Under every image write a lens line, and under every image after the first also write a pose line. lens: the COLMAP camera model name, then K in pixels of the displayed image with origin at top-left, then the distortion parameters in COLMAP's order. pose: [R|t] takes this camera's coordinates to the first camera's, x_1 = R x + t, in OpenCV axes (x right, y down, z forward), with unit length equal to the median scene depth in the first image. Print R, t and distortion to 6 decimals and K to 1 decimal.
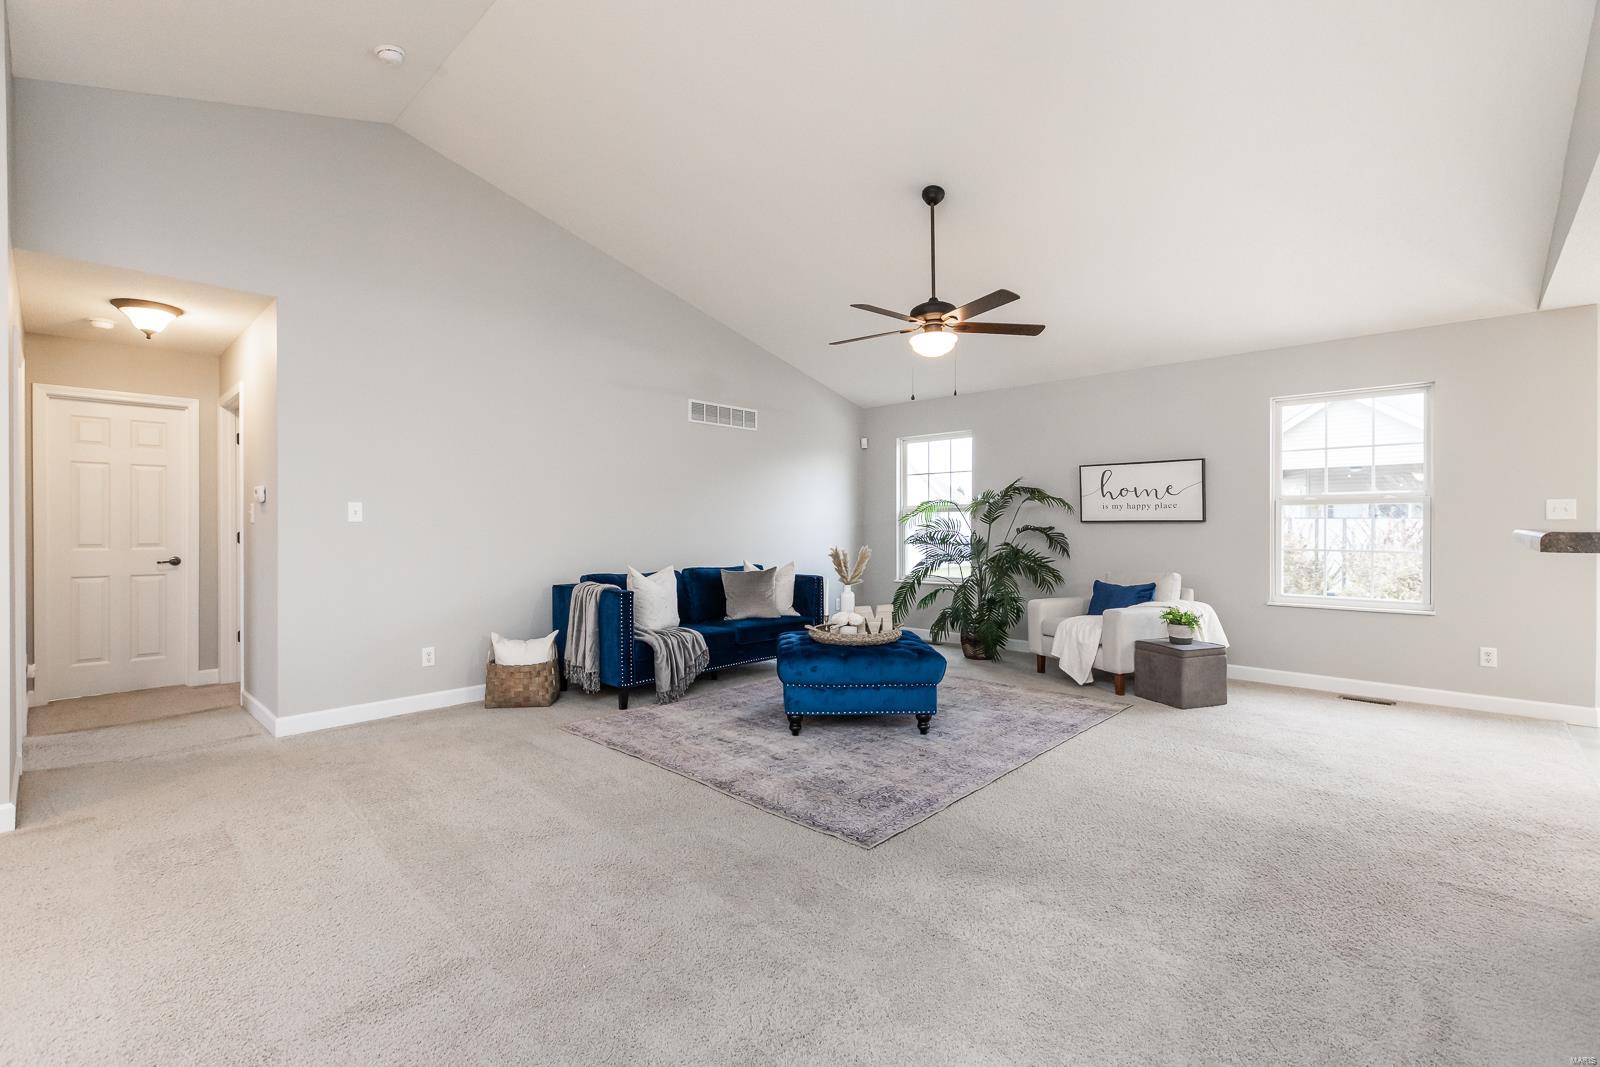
lens RADIAL K [[731.2, 0, 804.3], [0, 731.2, 529.3], [0, 0, 1]] dist [0.001941, 0.000384]
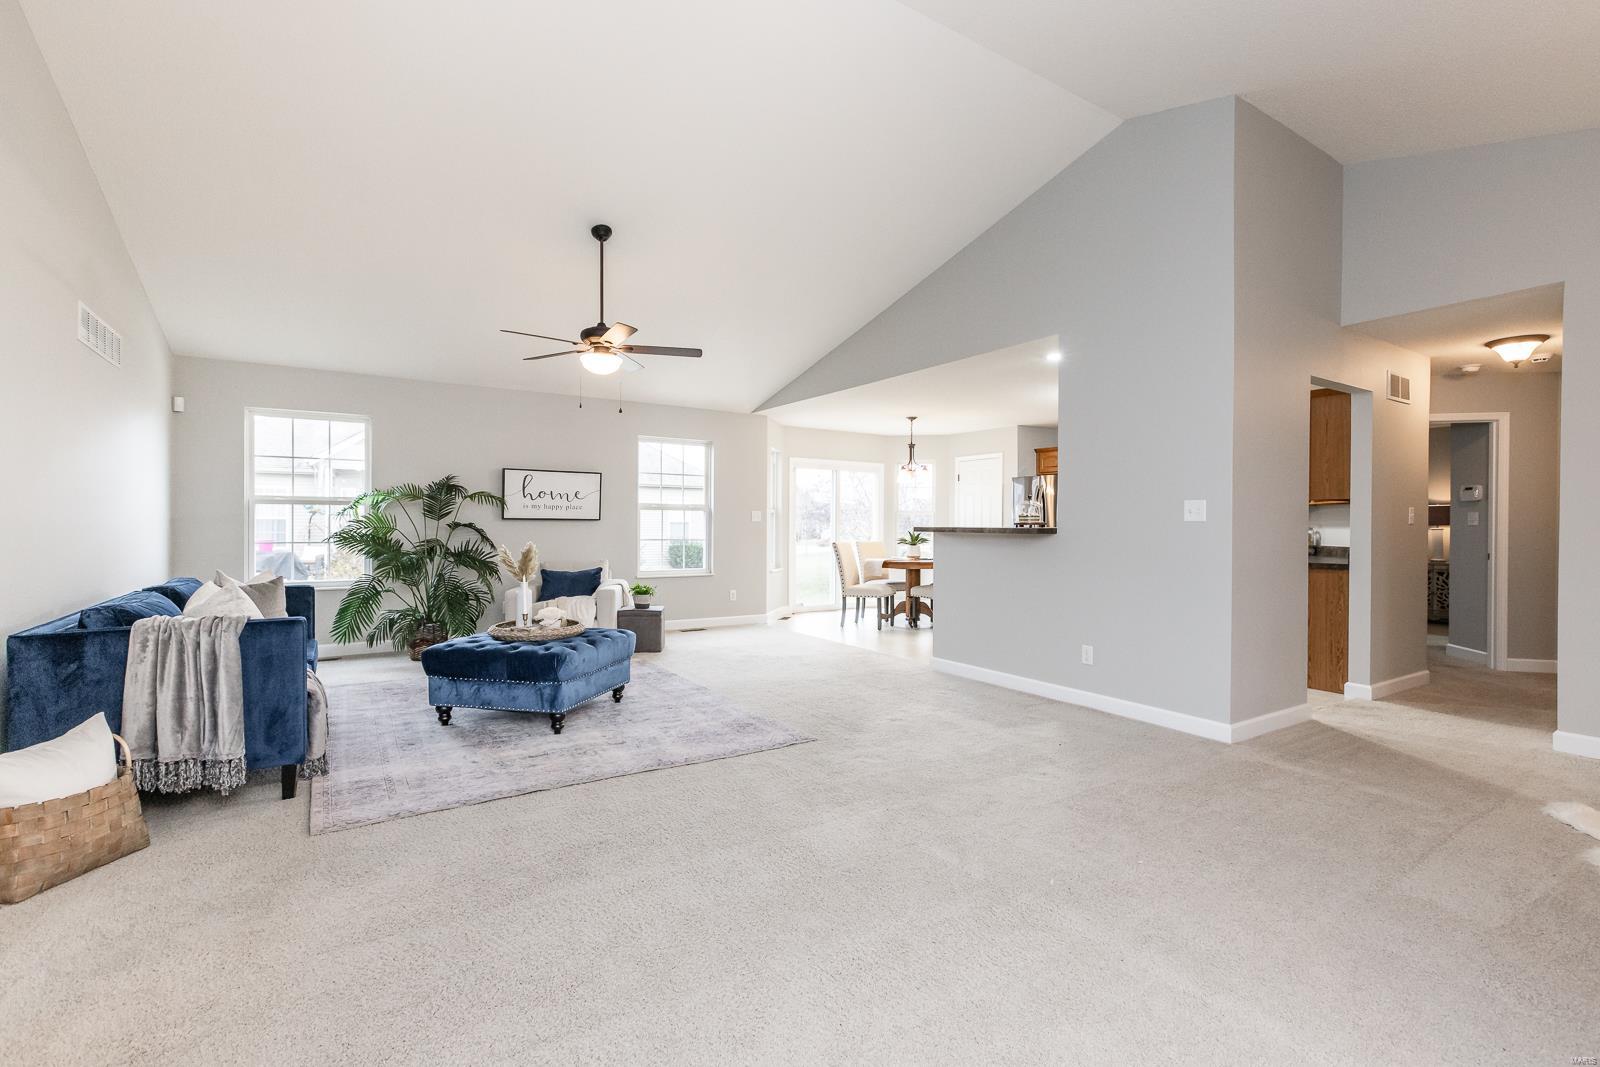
lens RADIAL K [[731.2, 0, 802.7], [0, 731.2, 530.2], [0, 0, 1]] dist [0.001941, 0.000384]
pose [[0.215206, -0.004293, 0.976559, -0.783142], [-0.003849, 0.999979, 0.005244, -0.000455], [-0.976561, -0.004887, 0.215185, 0.400292]]
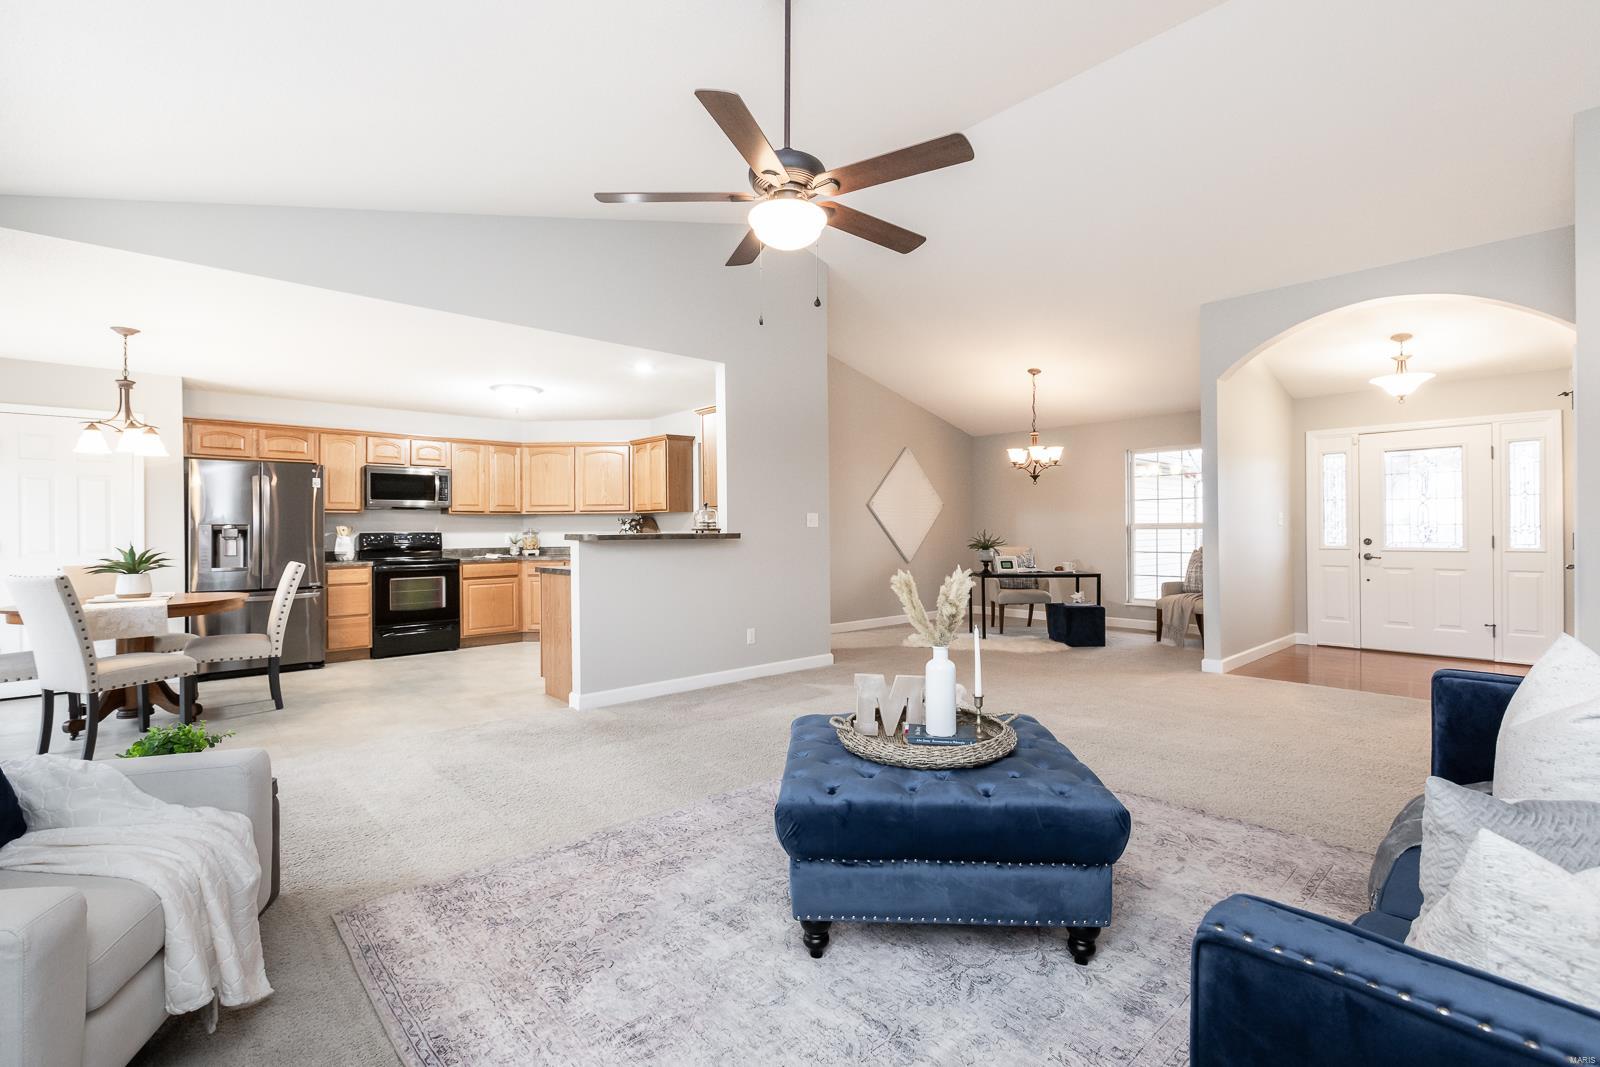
lens RADIAL K [[731.2, 0, 799.2], [0, 731.2, 525.0], [0, 0, 1]] dist [0.001941, 0.000384]
pose [[-0.998532, 0.008854, 0.053427, 0.123446], [0.008731, 0.999959, -0.002525, -0.008434], [-0.053447, -0.002055, -0.998569, 1.445494]]
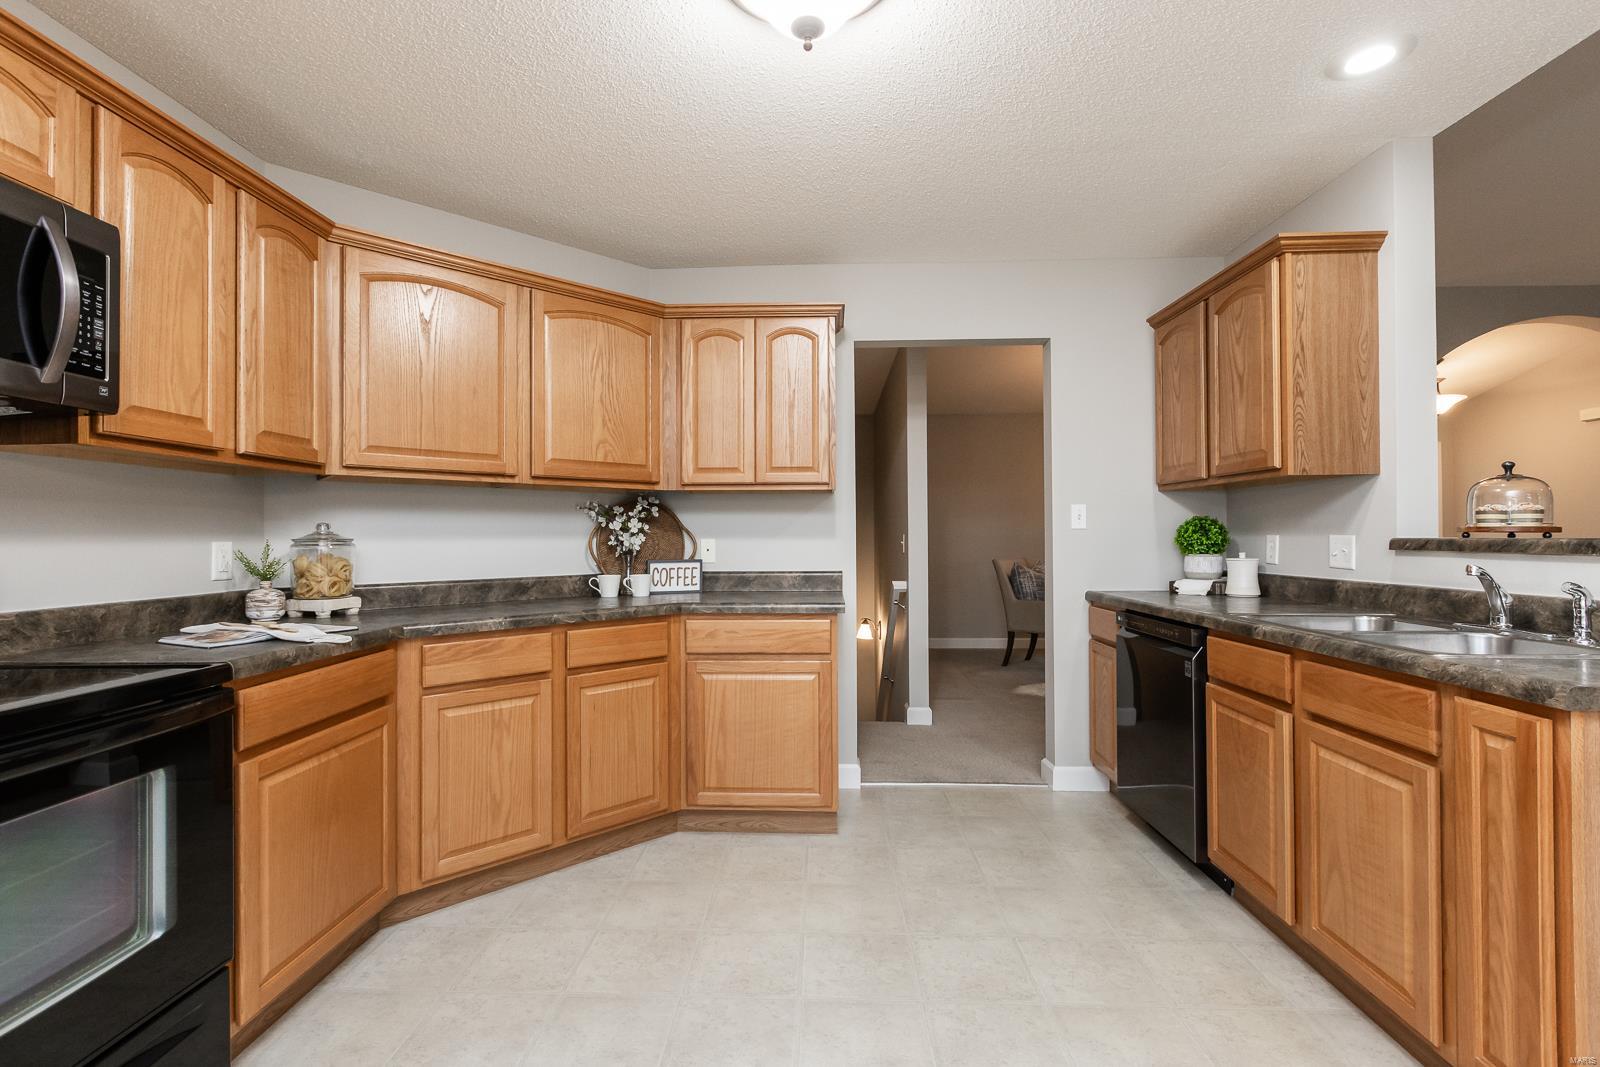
lens RADIAL K [[731.2, 0, 792.4], [0, 731.2, 531.0], [0, 0, 1]] dist [0.001941, 0.000384]
pose [[-0.746321, -0.001485, -0.665584, 0.941610], [0.002428, 0.999985, -0.004953, -0.003161], [0.665582, -0.005313, -0.746306, 0.361021]]
